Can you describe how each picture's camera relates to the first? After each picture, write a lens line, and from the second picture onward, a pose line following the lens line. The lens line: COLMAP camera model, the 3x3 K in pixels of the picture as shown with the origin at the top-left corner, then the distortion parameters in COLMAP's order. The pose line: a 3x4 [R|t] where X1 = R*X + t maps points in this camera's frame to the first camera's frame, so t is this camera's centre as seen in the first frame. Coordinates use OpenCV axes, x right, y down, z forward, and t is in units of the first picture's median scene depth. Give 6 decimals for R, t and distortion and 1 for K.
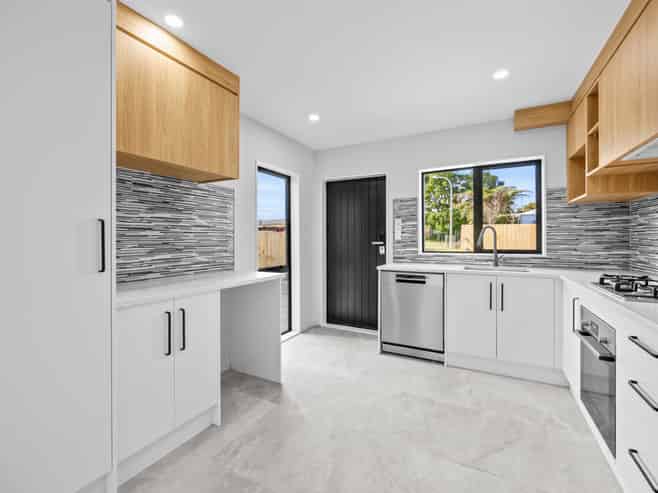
lens RADIAL K [[296.4, 0, 328.3], [0, 296.4, 238.4], [0, 0, 1]] dist [-0.018860, -0.000074]
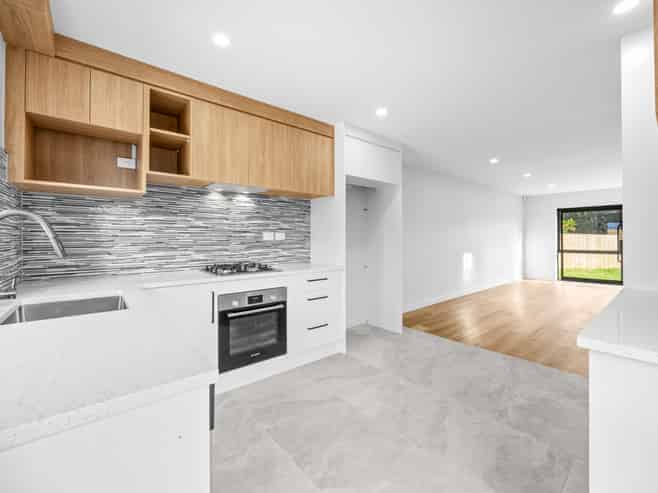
lens RADIAL K [[296.4, 0, 328.3], [0, 296.4, 238.4], [0, 0, 1]] dist [-0.018860, -0.000074]
pose [[-0.935921, 0.012800, 0.351978, 0.015792], [0.007226, 0.999827, -0.017145, 0.014929], [-0.352137, -0.013503, -0.935851, 1.349224]]
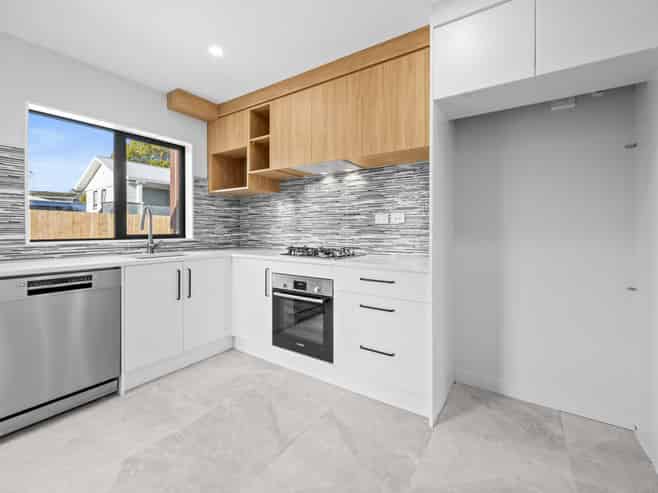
lens RADIAL K [[296.4, 0, 328.3], [0, 296.4, 238.4], [0, 0, 1]] dist [-0.018860, -0.000074]
pose [[0.096120, -0.030177, 0.994912, -0.291806], [-0.009544, 0.999466, 0.031237, 0.019442], [-0.995324, -0.012498, 0.095781, 0.430062]]
